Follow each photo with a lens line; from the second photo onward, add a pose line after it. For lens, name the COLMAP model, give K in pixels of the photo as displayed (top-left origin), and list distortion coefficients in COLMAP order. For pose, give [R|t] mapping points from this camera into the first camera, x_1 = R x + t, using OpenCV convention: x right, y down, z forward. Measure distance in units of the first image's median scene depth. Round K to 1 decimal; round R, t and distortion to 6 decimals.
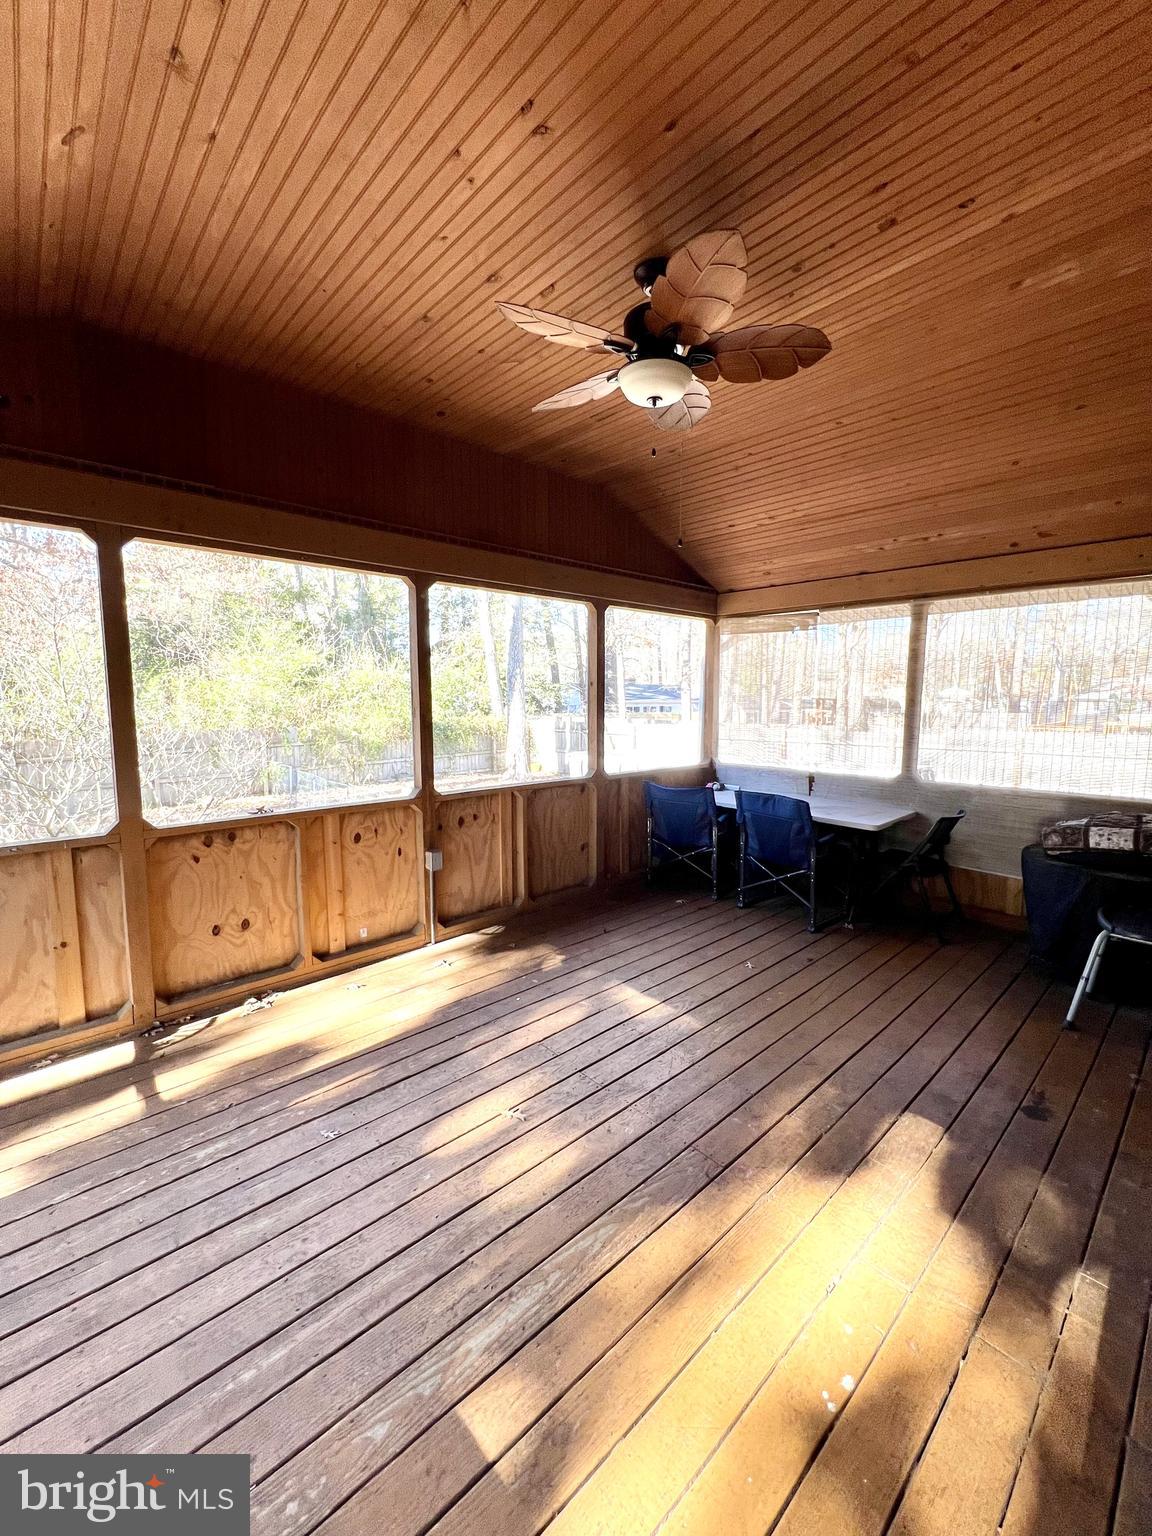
lens RADIAL K [[617.4, 0, 575.1], [0, 617.4, 764.1], [0, 0, 1]] dist [-0.002411, 0.000159]
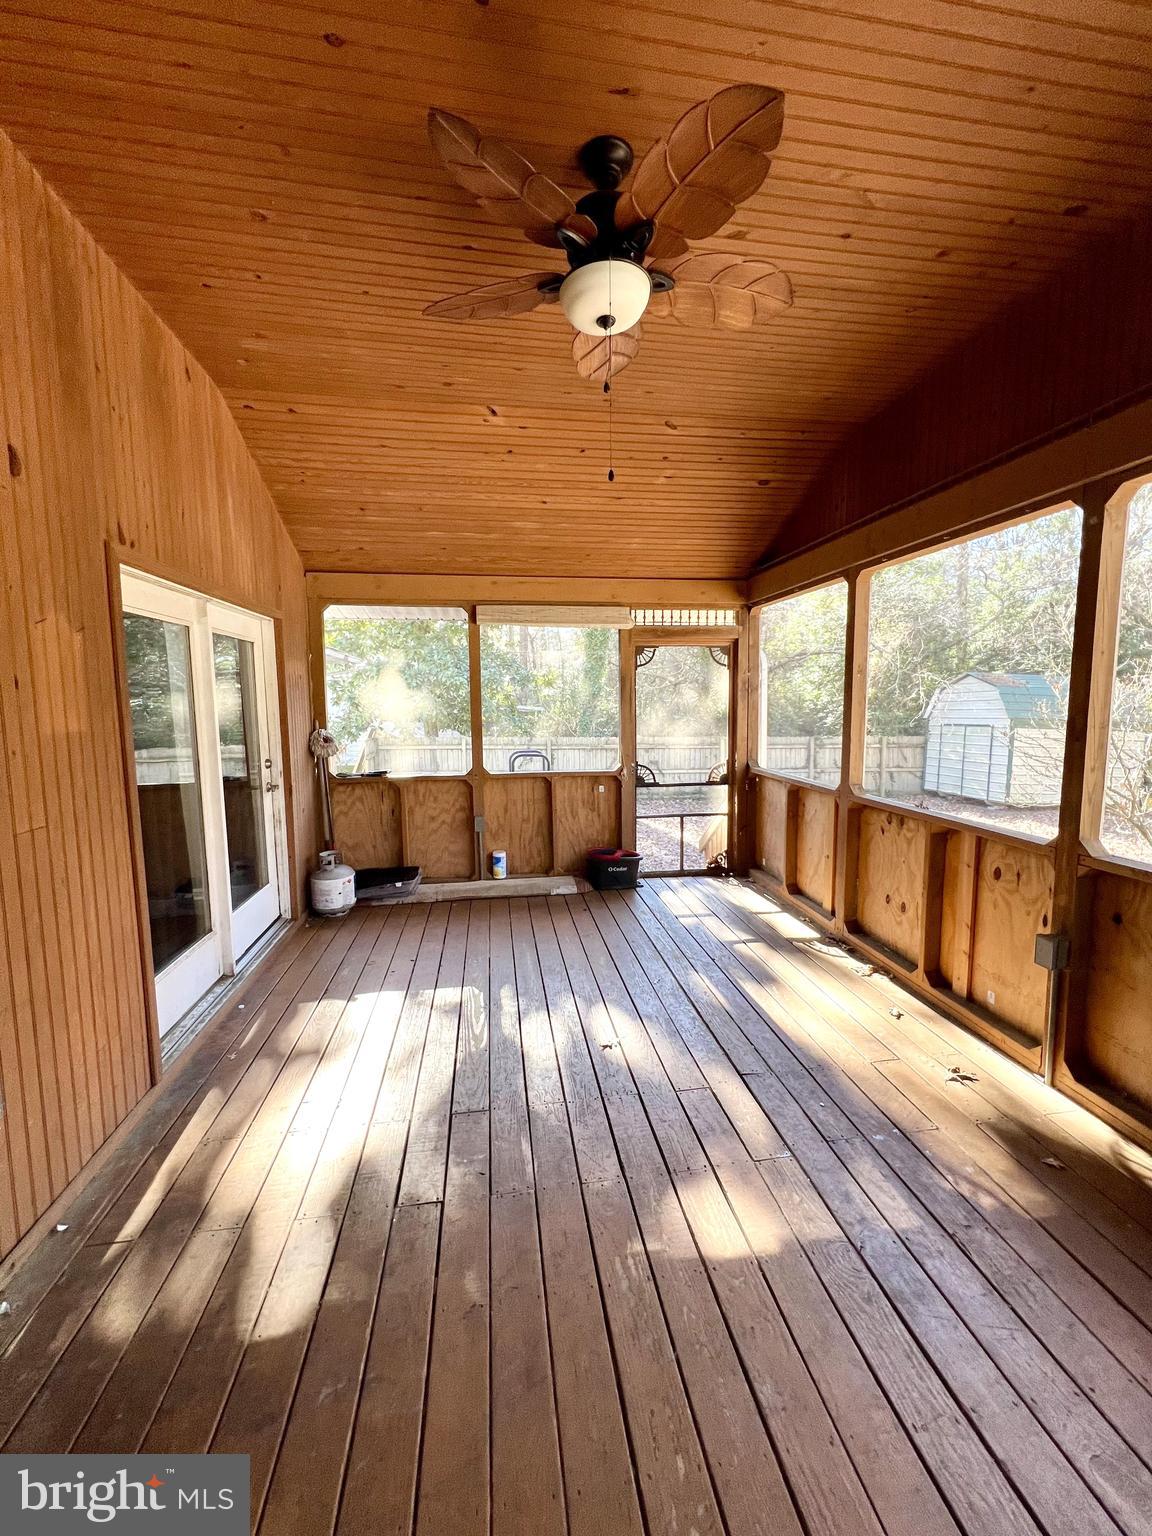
lens RADIAL K [[617.4, 0, 582.3], [0, 617.4, 764.0], [0, 0, 1]] dist [-0.002411, 0.000159]
pose [[-0.552827, 0.093534, -0.828030, 0.499578], [-0.078399, 0.983435, 0.163431, -0.089126], [0.829600, 0.155266, -0.536336, 0.864416]]
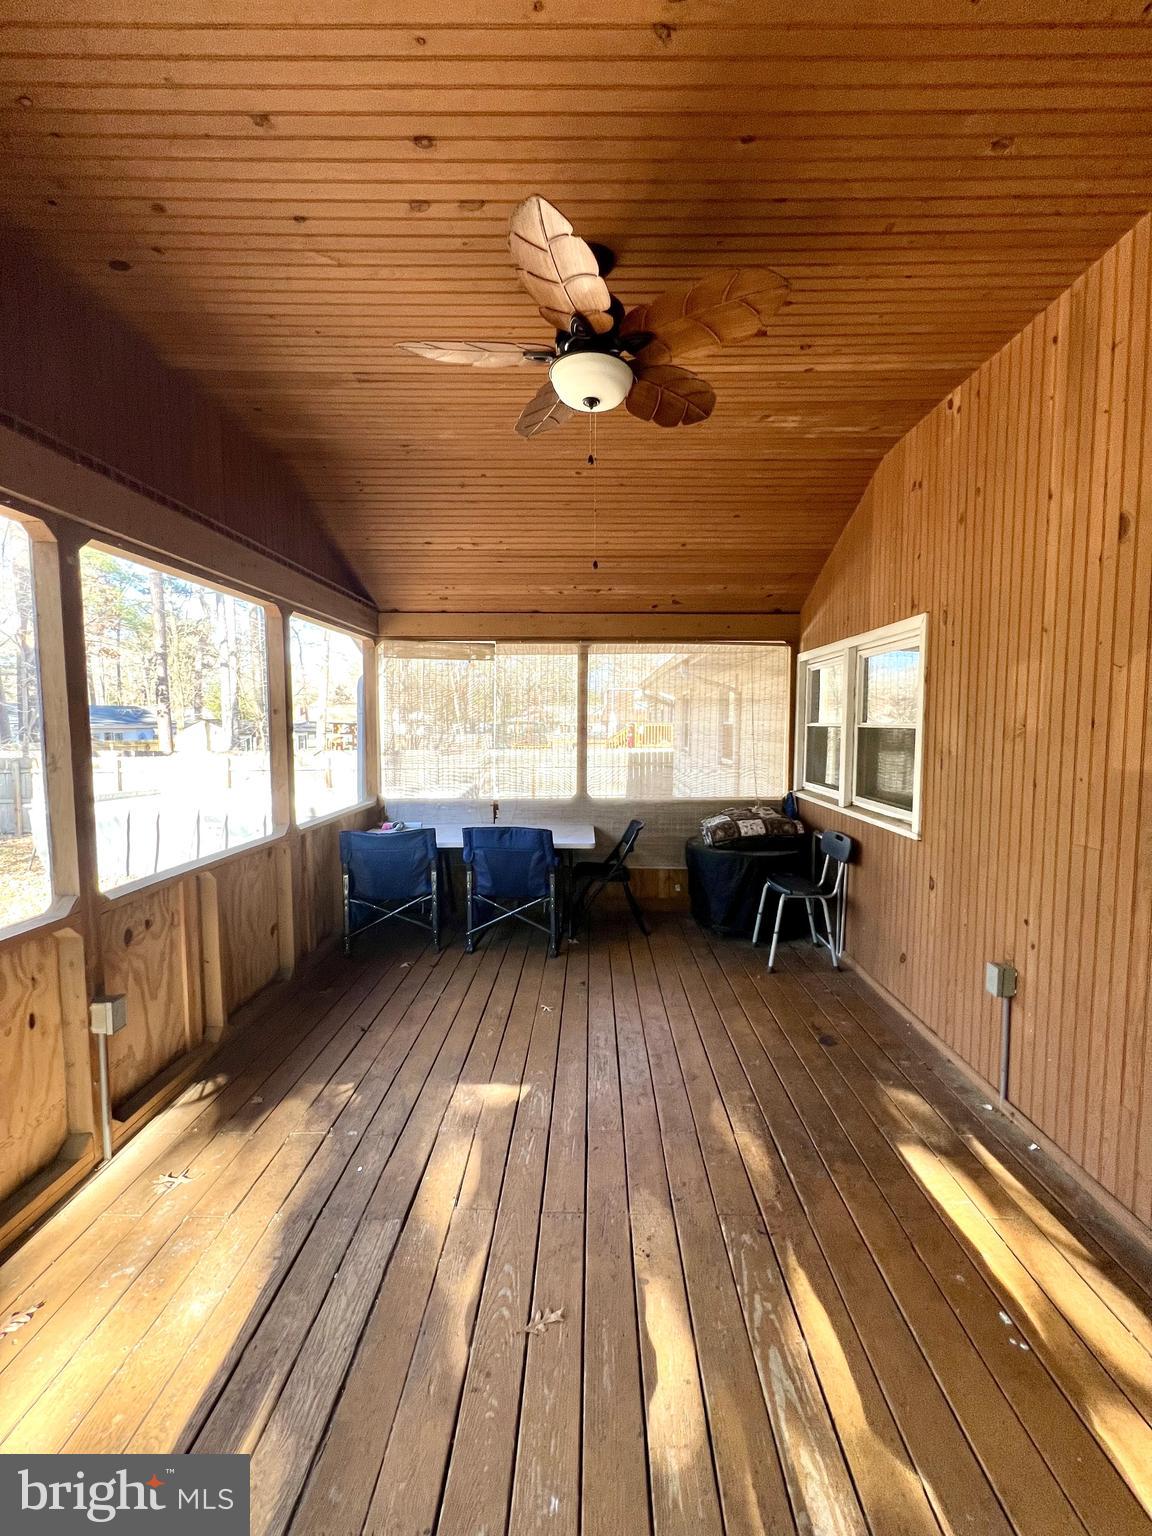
lens RADIAL K [[617.2, 0, 584.9], [0, 617.2, 763.5], [0, 0, 1]] dist [-0.001462, 0.000452]
pose [[0.682826, -0.052675, 0.728679, -0.317110], [0.079918, 0.996797, -0.002832, -0.040594], [-0.726197, 0.060168, 0.684849, 0.247777]]
